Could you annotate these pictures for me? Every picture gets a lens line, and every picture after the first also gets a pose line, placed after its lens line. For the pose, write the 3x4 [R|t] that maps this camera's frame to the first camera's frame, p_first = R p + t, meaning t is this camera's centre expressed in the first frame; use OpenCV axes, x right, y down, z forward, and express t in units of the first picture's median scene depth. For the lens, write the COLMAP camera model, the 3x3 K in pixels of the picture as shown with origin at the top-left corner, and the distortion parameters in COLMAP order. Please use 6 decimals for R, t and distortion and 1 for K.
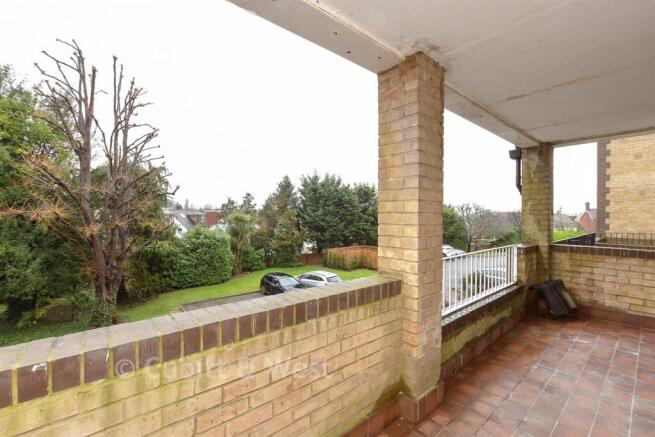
lens RADIAL K [[286.3, 0, 327.5], [0, 286.3, 218.5], [0, 0, 1]] dist [-0.017429, 0.000135]
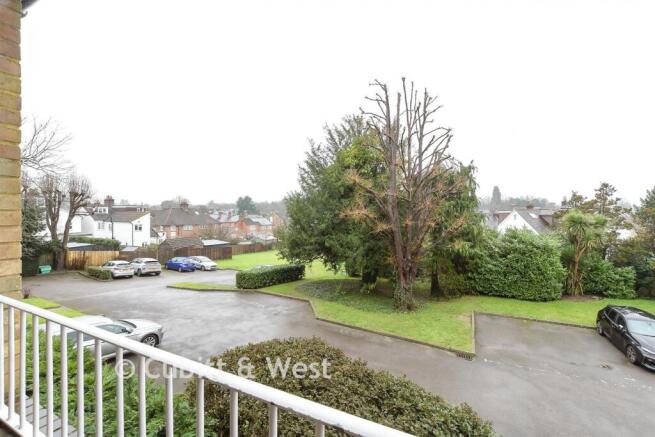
lens RADIAL K [[286.3, 0, 327.5], [0, 286.3, 218.5], [0, 0, 1]] dist [-0.017429, 0.000135]
pose [[0.390222, 0.006226, -0.920700, 0.127119], [-0.009010, 0.999955, 0.002943, 0.000613], [0.920677, 0.007147, 0.390260, 0.166683]]
